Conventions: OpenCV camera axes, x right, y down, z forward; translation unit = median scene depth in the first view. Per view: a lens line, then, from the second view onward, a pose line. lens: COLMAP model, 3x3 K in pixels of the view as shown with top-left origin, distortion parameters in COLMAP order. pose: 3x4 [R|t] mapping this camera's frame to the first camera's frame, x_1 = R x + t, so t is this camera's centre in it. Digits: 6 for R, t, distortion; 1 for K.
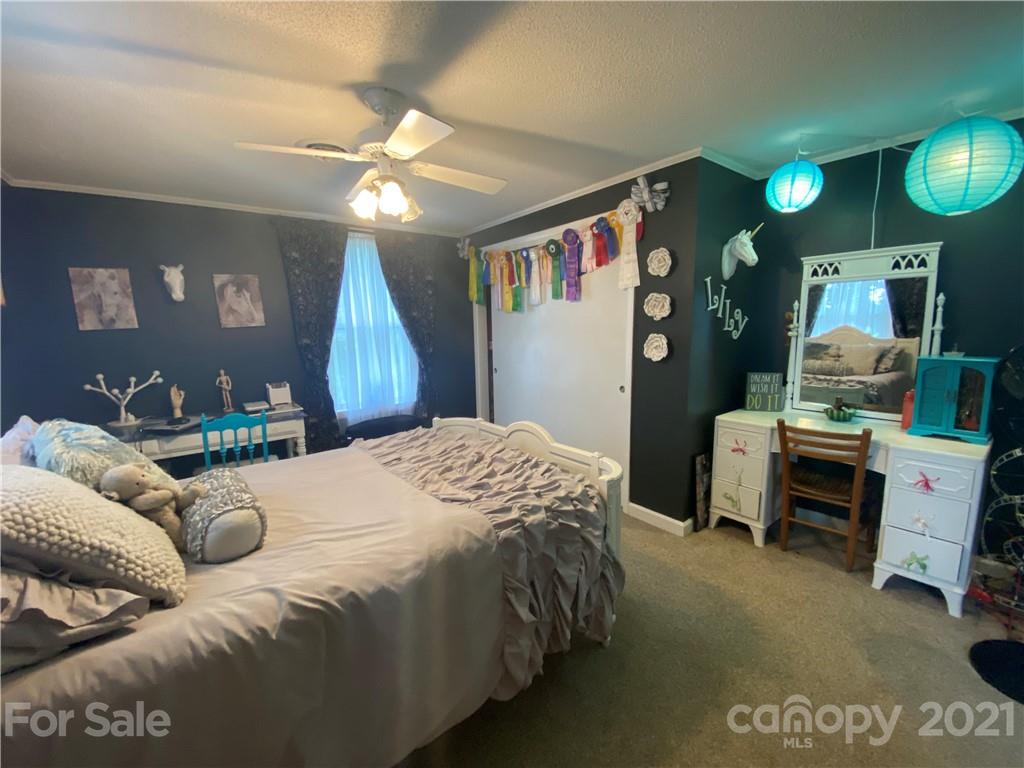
lens RADIAL K [[411.0, 0, 510.6], [0, 411.0, 388.4], [0, 0, 1]] dist [-0.013308, -0.000314]
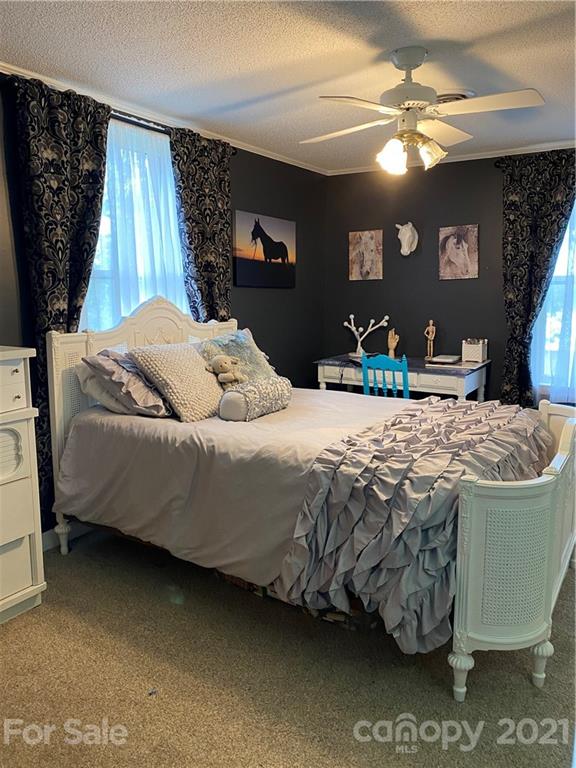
lens RADIAL K [[591.2, 0, 287.2], [0, 591.2, 382.4], [0, 0, 1]] dist [0.029961, -0.010499]
pose [[0.323945, 0.170165, -0.930647, 0.688161], [-0.152378, 0.980233, 0.126191, -0.028530], [0.933724, 0.100931, 0.343471, 0.173818]]
